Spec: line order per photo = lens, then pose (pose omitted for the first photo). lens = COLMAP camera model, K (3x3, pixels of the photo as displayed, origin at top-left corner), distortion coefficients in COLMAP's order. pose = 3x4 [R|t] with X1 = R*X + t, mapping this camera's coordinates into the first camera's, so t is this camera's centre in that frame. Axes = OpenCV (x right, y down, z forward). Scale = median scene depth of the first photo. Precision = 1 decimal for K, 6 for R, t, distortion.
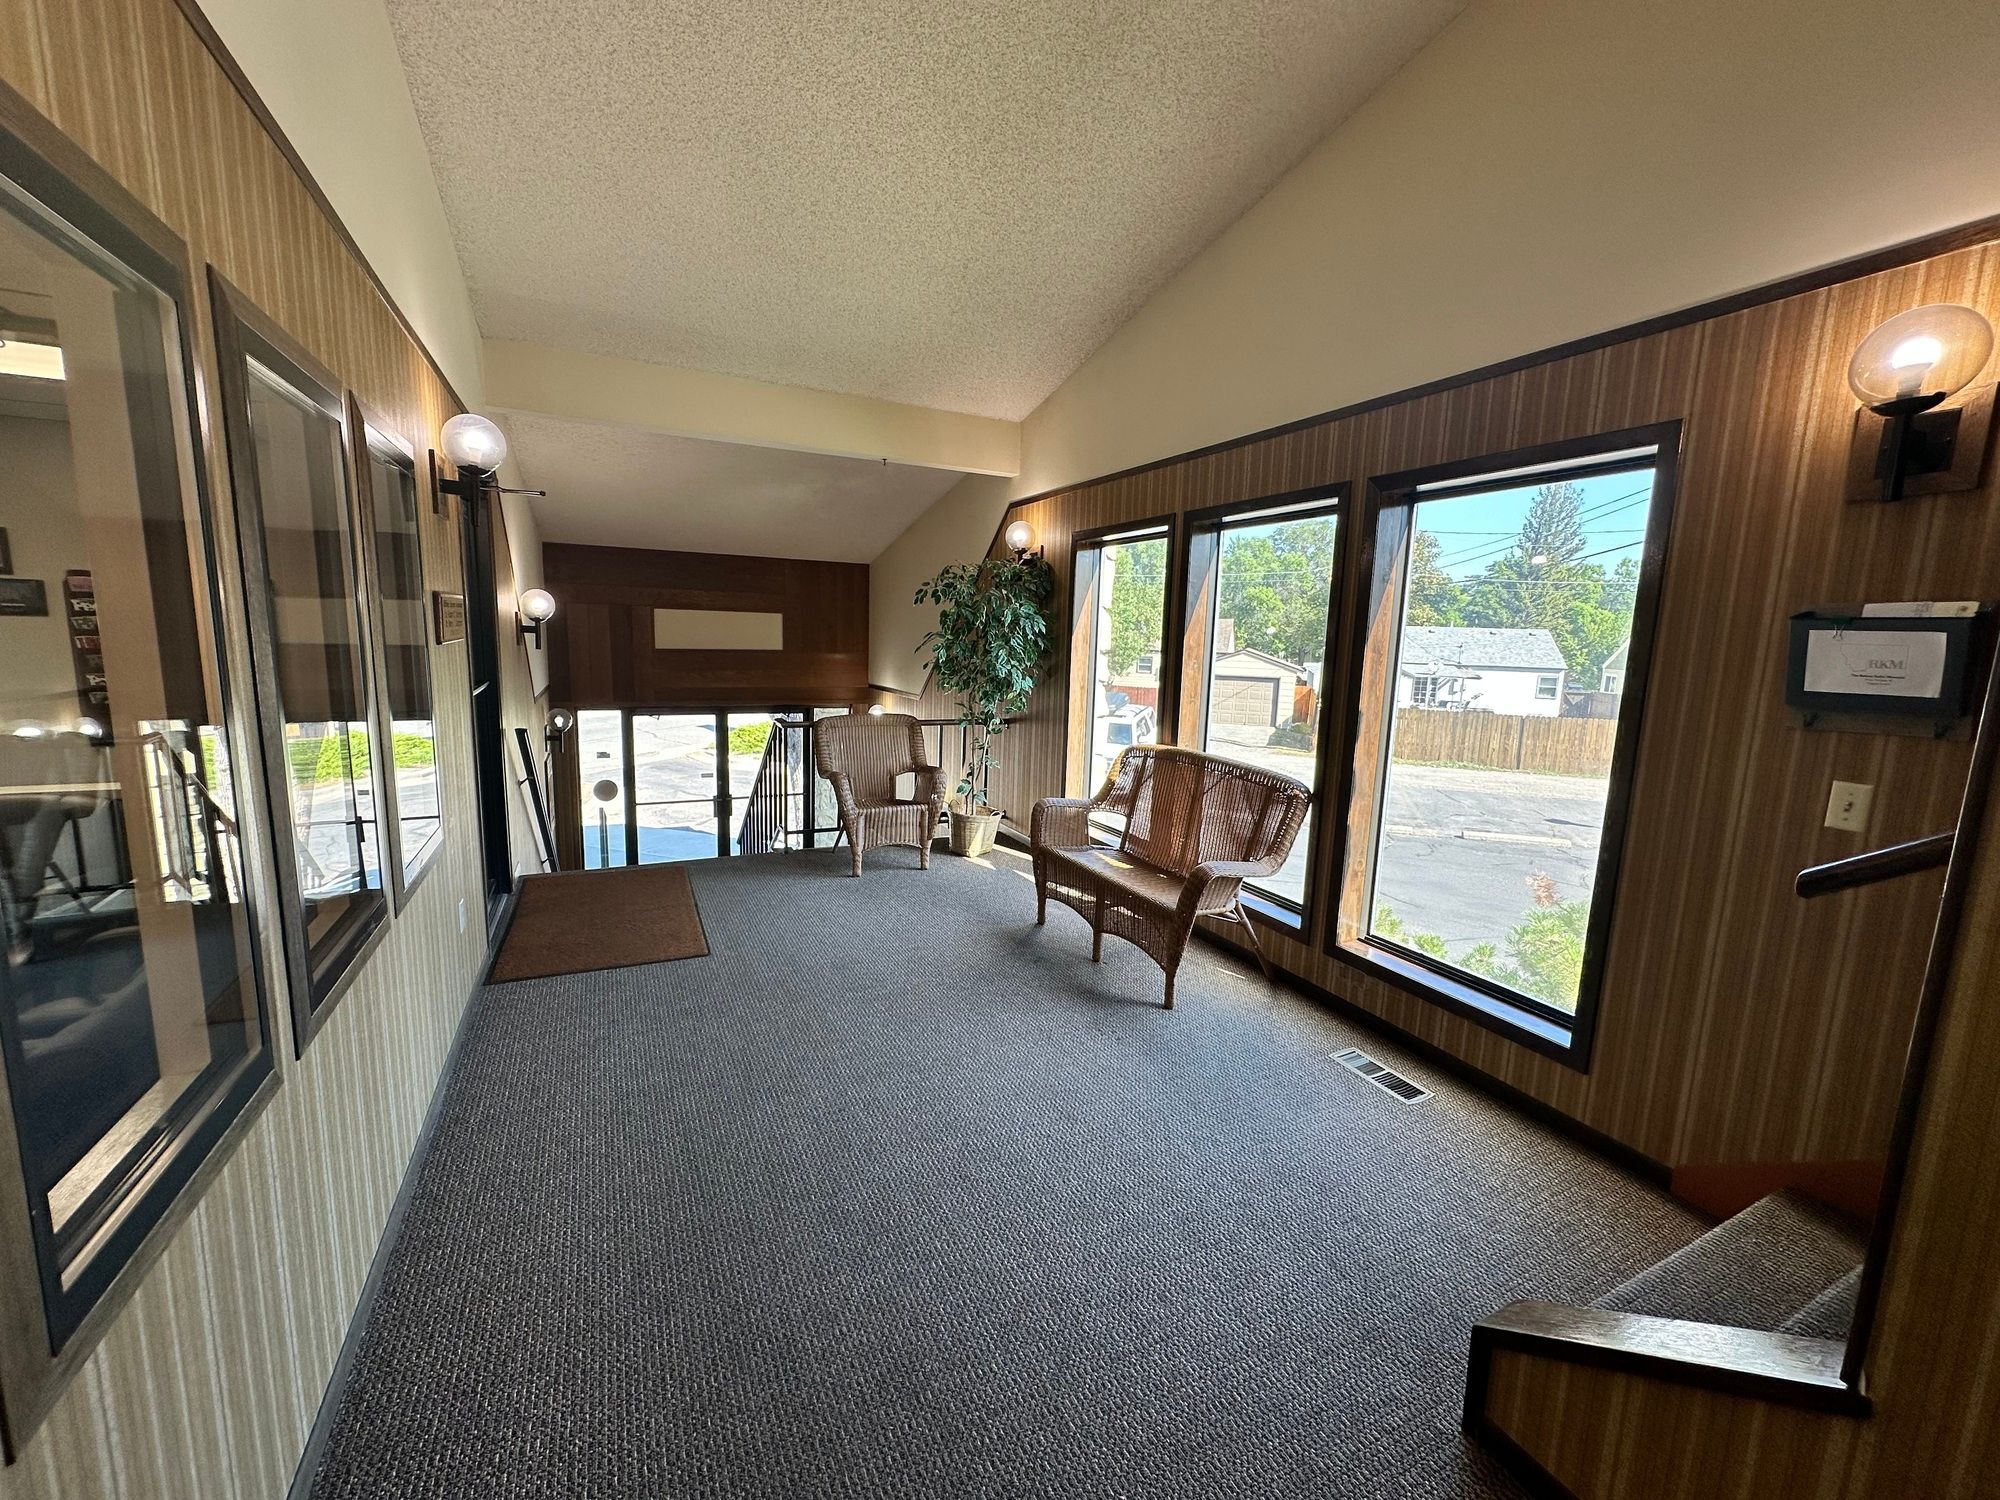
lens RADIAL K [[786.7, 0, 974.9], [0, 786.7, 748.5], [0, 0, 1]] dist [-0.011326, -0.000057]
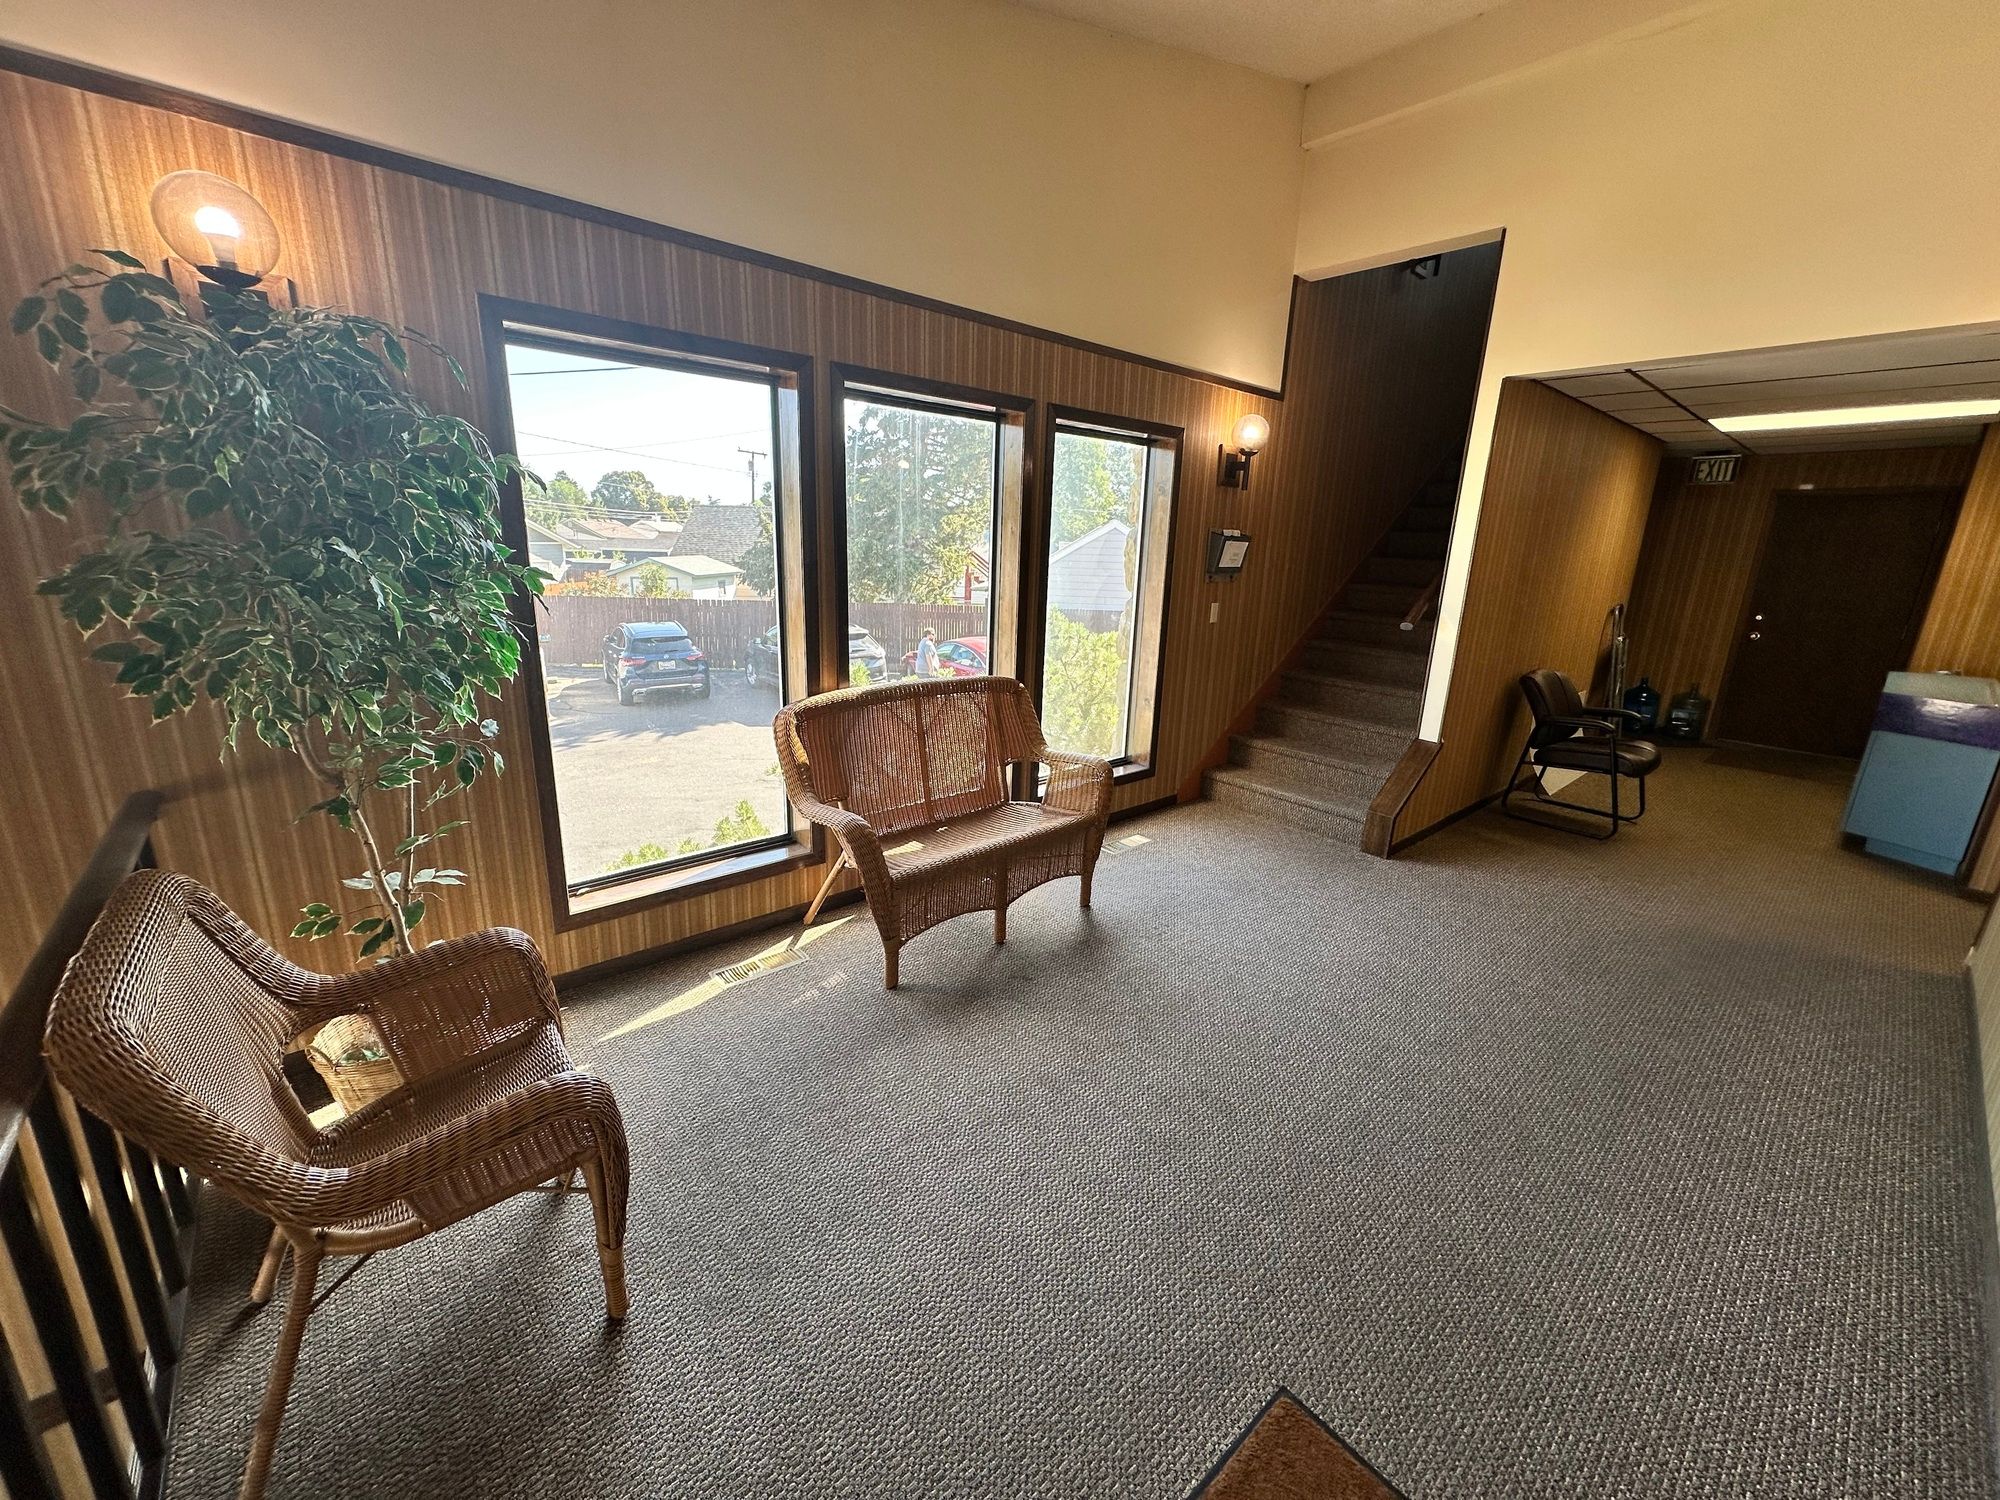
lens RADIAL K [[786.7, 0, 974.9], [0, 786.7, 748.5], [0, 0, 1]] dist [-0.011326, -0.000057]
pose [[-0.247680, -0.278585, 0.927925, -0.540262], [0.108967, 0.943680, 0.312400, -0.183963], [-0.962695, 0.178488, -0.203374, 1.115319]]
